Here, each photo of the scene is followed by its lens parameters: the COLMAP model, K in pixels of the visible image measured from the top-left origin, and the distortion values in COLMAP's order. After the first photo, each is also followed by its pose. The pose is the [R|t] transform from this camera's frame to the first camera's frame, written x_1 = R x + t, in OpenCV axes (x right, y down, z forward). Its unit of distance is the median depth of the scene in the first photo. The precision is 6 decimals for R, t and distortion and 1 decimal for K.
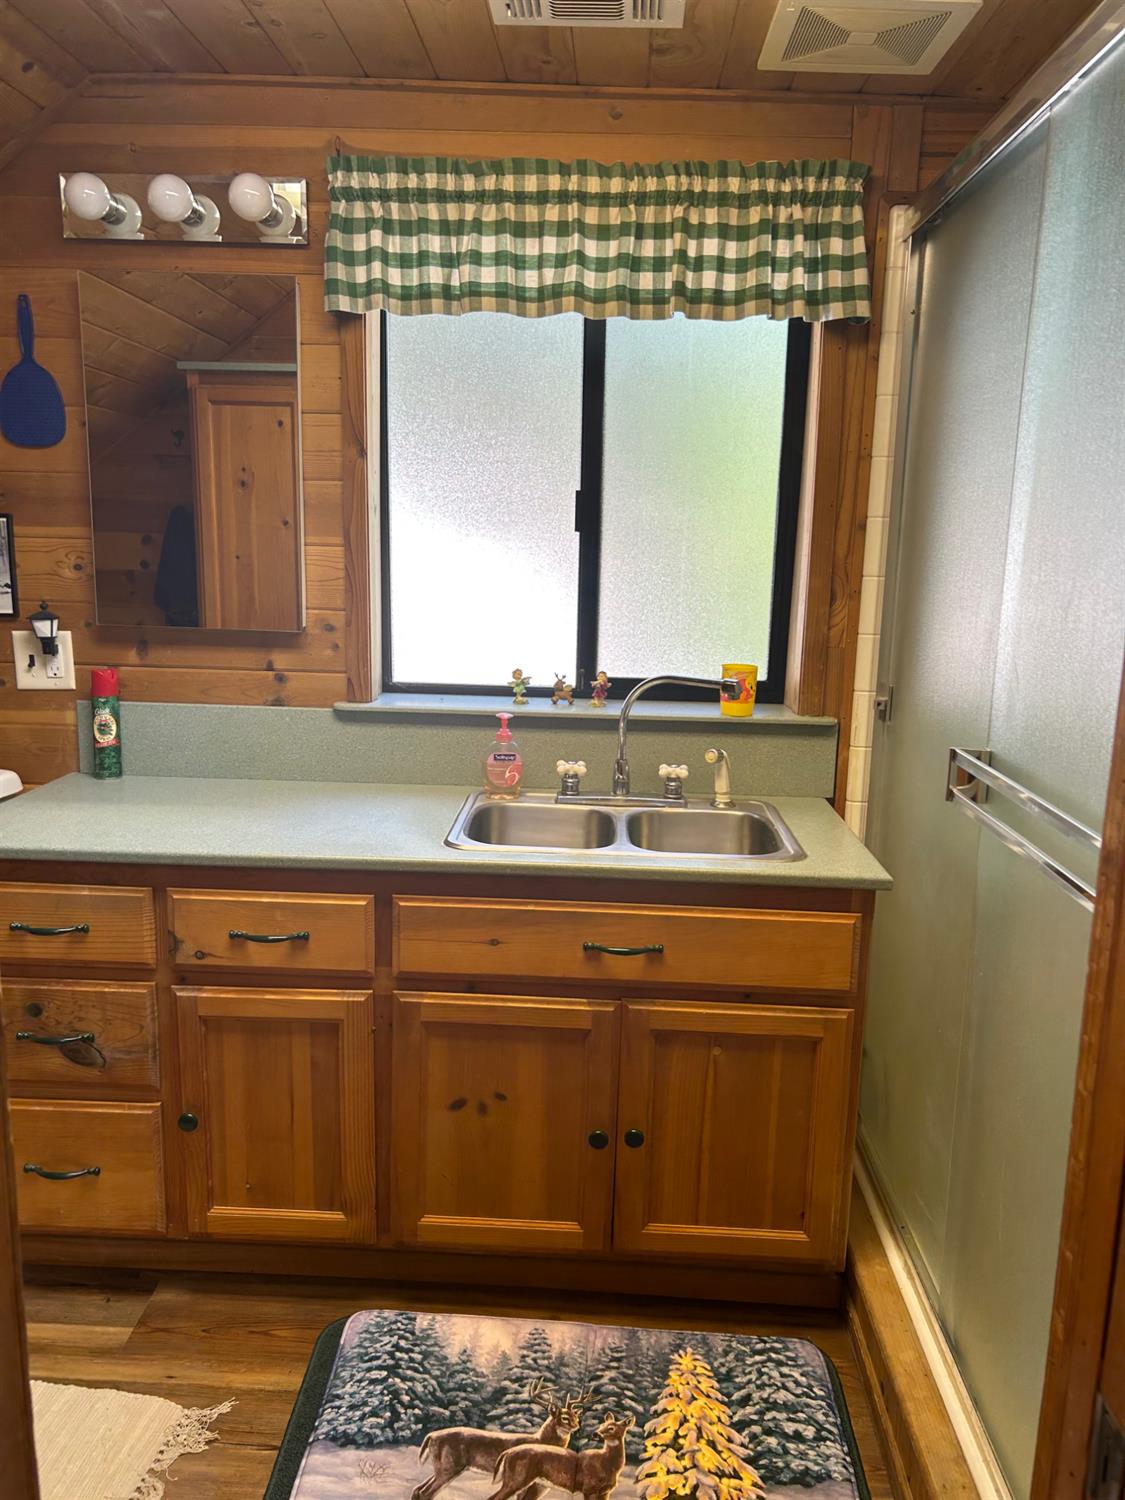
lens RADIAL K [[1124.0, 0, 556.6], [0, 1124.0, 752.5], [0, 0, 1]] dist [0.055125, -0.065923]
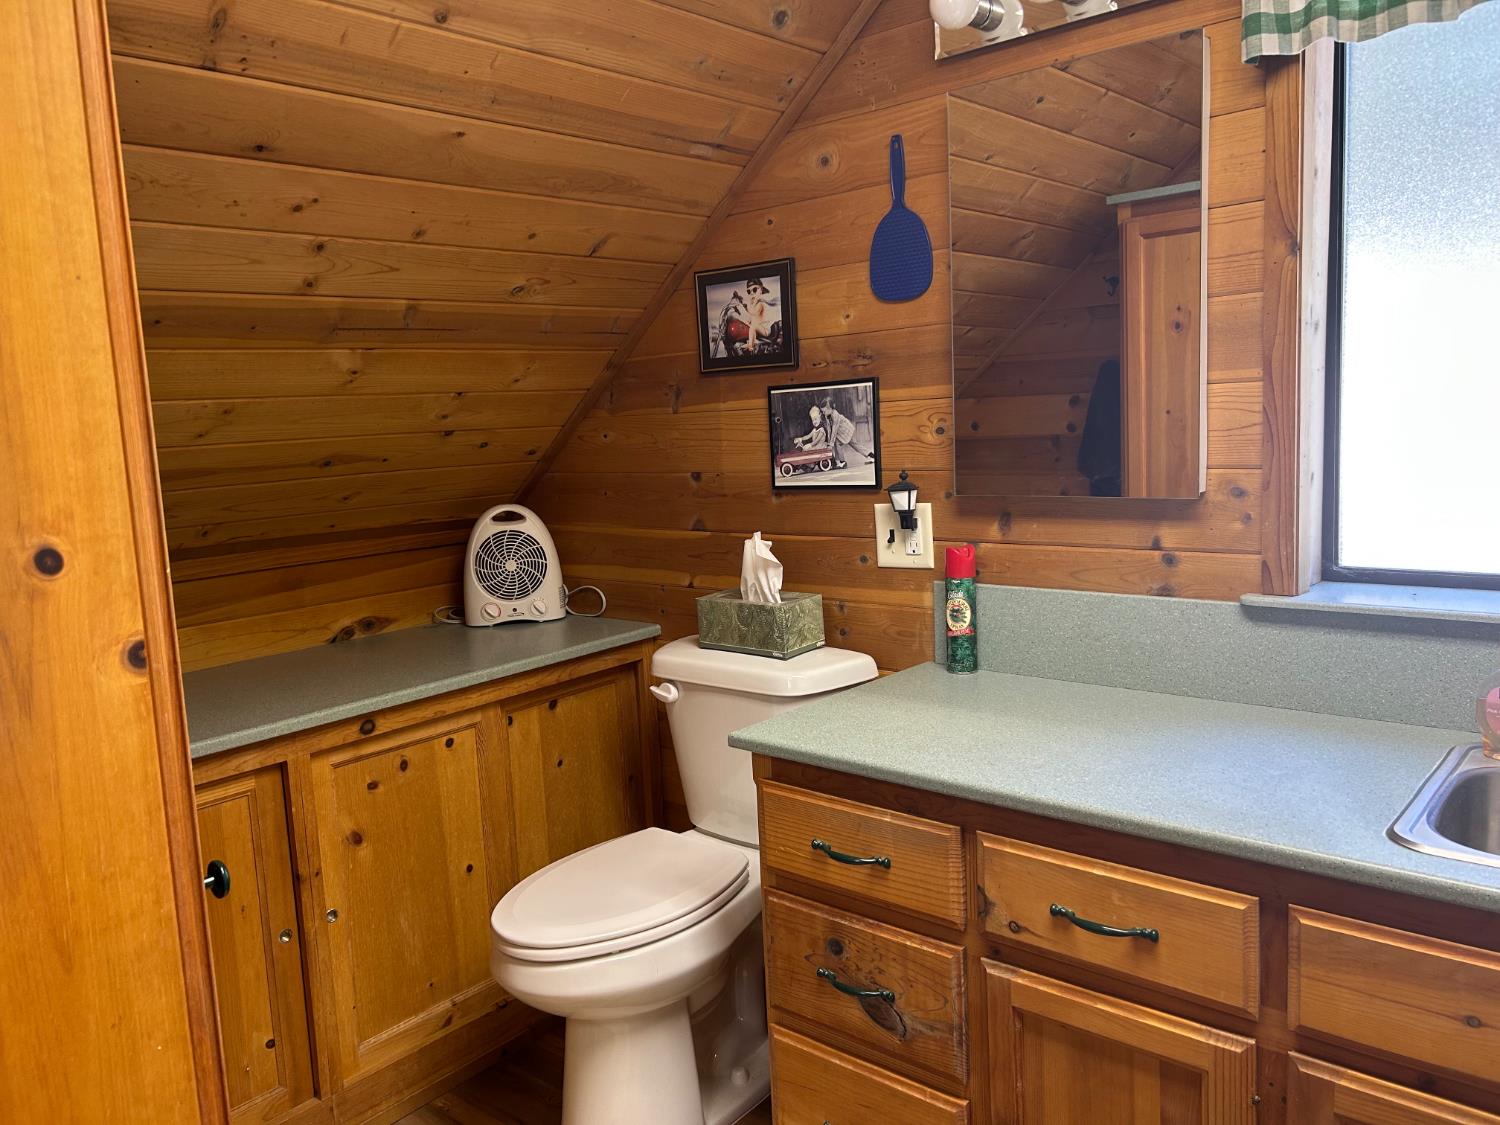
lens RADIAL K [[1124.0, 0, 750.1], [0, 1124.0, 565.1], [0, 0, 1]] dist [0.055125, -0.065923]
pose [[0.780543, 0.022042, -0.624713, 0.014495], [-0.051653, 0.998235, -0.029316, -0.030701], [0.622964, 0.055151, 0.780304, 0.275039]]
